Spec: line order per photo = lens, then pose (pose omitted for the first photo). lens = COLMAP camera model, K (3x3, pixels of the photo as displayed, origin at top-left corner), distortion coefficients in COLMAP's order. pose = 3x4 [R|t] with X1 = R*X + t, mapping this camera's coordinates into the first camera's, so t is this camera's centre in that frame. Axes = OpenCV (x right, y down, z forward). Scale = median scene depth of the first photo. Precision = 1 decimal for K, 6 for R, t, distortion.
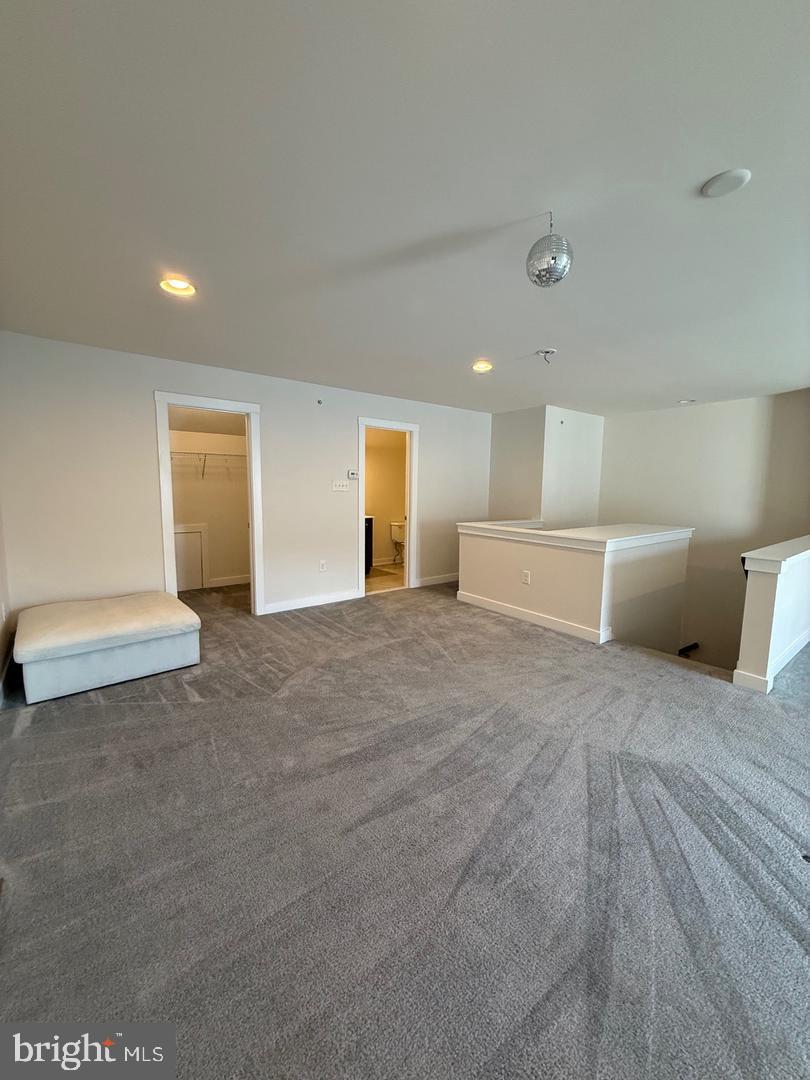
lens RADIAL K [[432.7, 0, 404.7], [0, 432.7, 538.5], [0, 0, 1]] dist [0.000559, 0.000796]
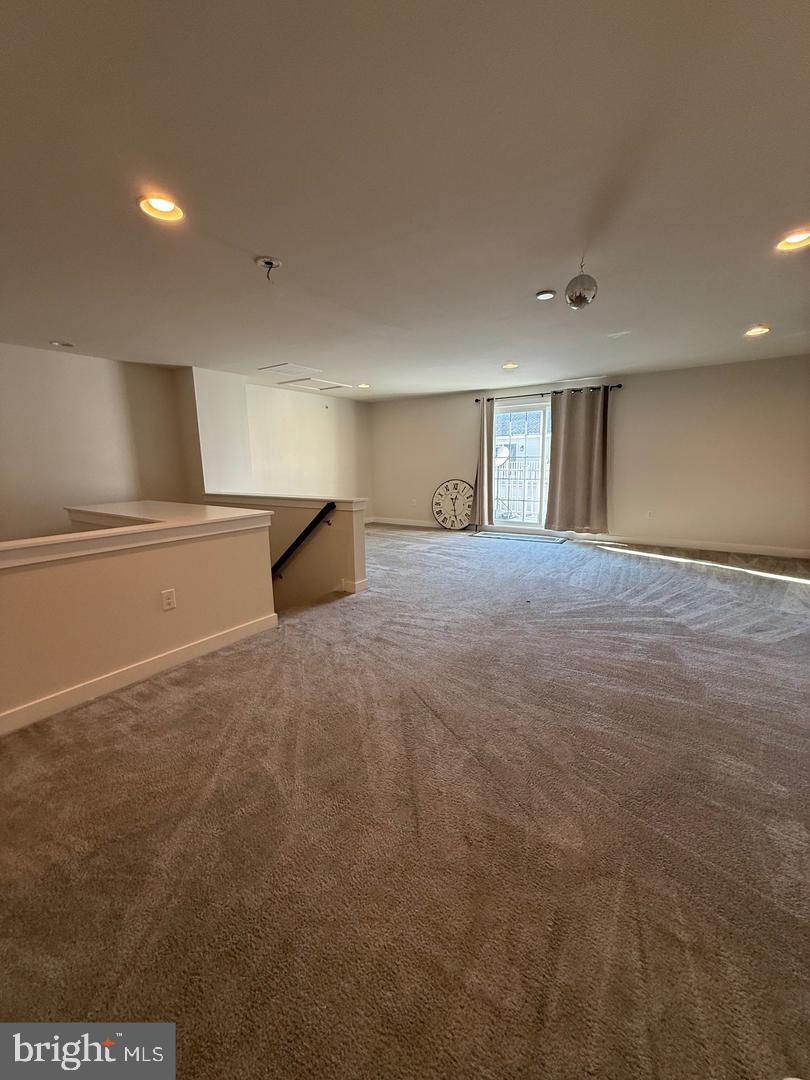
lens RADIAL K [[432.7, 0, 401.9], [0, 432.7, 541.7], [0, 0, 1]] dist [0.000559, 0.000796]
pose [[-0.319508, -0.188438, 0.928658, -0.415855], [0.121892, 0.963713, 0.237488, -0.104449], [-0.939711, 0.189075, -0.284944, 0.897408]]
